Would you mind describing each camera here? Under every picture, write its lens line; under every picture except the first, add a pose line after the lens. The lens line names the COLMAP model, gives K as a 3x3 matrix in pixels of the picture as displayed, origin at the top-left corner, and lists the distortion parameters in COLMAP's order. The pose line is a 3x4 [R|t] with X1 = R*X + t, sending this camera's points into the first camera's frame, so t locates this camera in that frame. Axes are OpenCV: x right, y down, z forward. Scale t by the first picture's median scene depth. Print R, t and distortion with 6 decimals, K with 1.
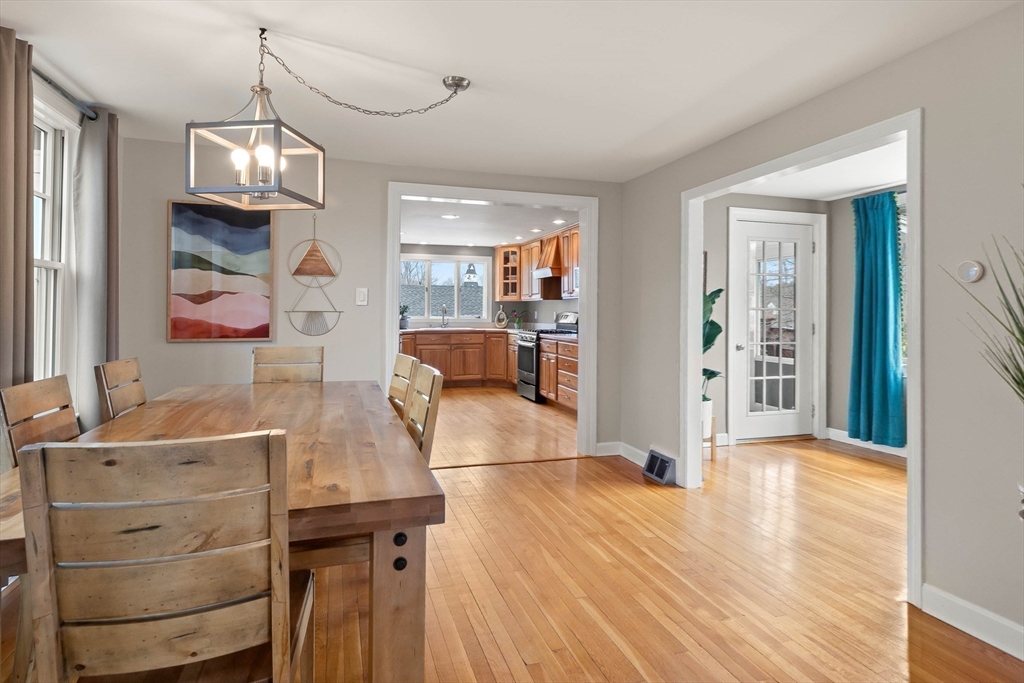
lens RADIAL K [[544.2, 0, 512.7], [0, 544.2, 305.0], [0, 0, 1]] dist [-0.008634, 0.001499]
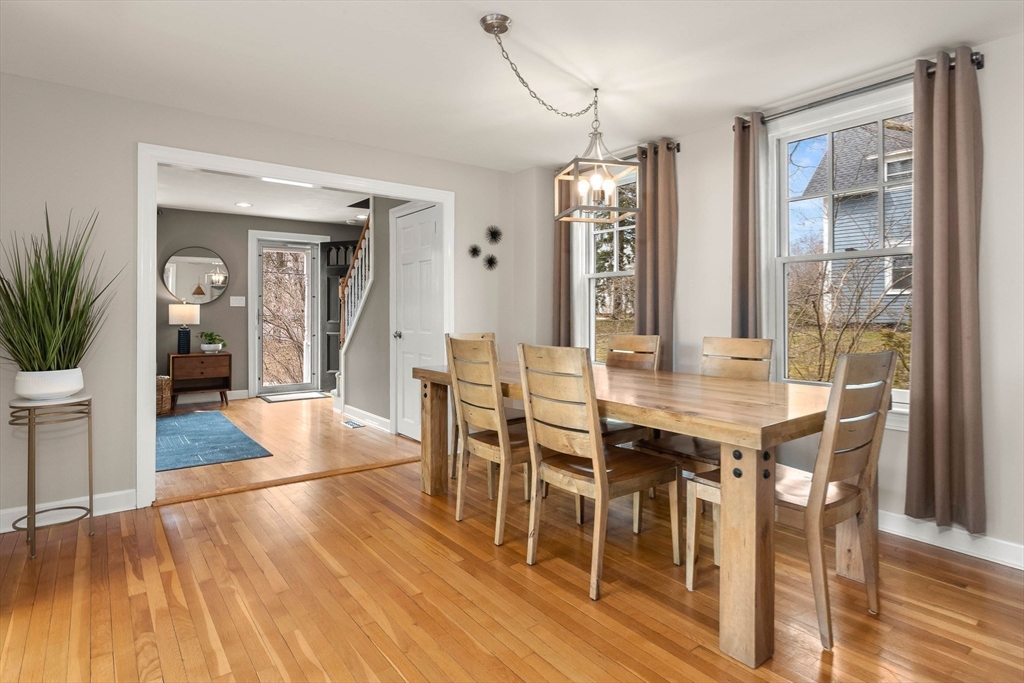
lens RADIAL K [[544.2, 0, 519.1], [0, 544.2, 312.6], [0, 0, 1]] dist [-0.008634, 0.001499]
pose [[-0.937374, -0.005081, -0.348288, 0.050806], [0.000497, 0.999873, -0.015925, 0.018796], [0.348325, -0.015101, -0.937252, 0.597018]]
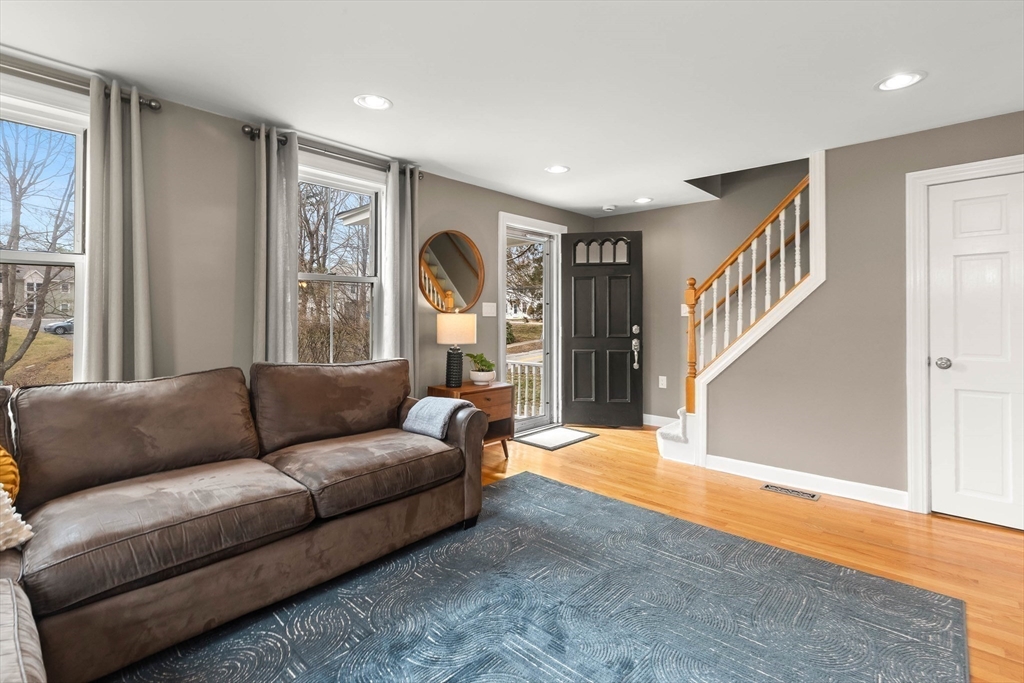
lens RADIAL K [[478.1, 0, 494.4], [0, 478.1, 319.8], [0, 0, 1]] dist [0.001949, 0.001284]
pose [[-0.877791, -0.004083, -0.479026, 0.433334], [0.001552, 0.999934, -0.011366, 0.005282], [0.479041, -0.010720, -0.877727, 0.116476]]
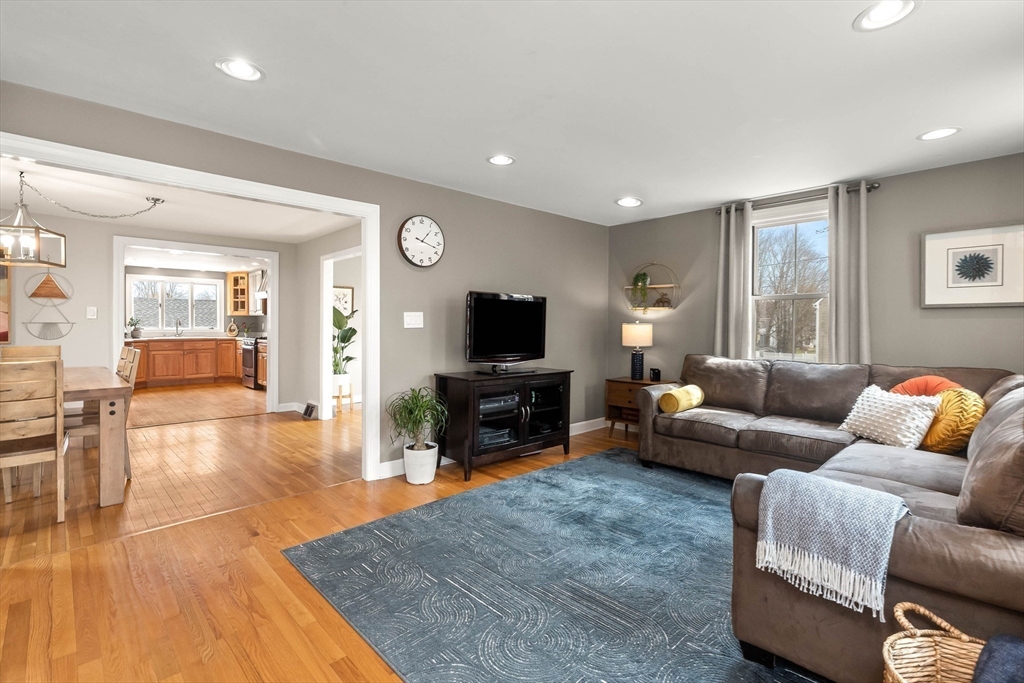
lens RADIAL K [[478.1, 0, 510.0], [0, 478.1, 331.5], [0, 0, 1]] dist [0.001949, 0.001284]
pose [[0.900833, -0.006914, 0.434110, 0.091724], [-0.004911, 0.999647, 0.026112, -0.002351], [-0.434137, -0.025655, 0.900481, -0.338443]]
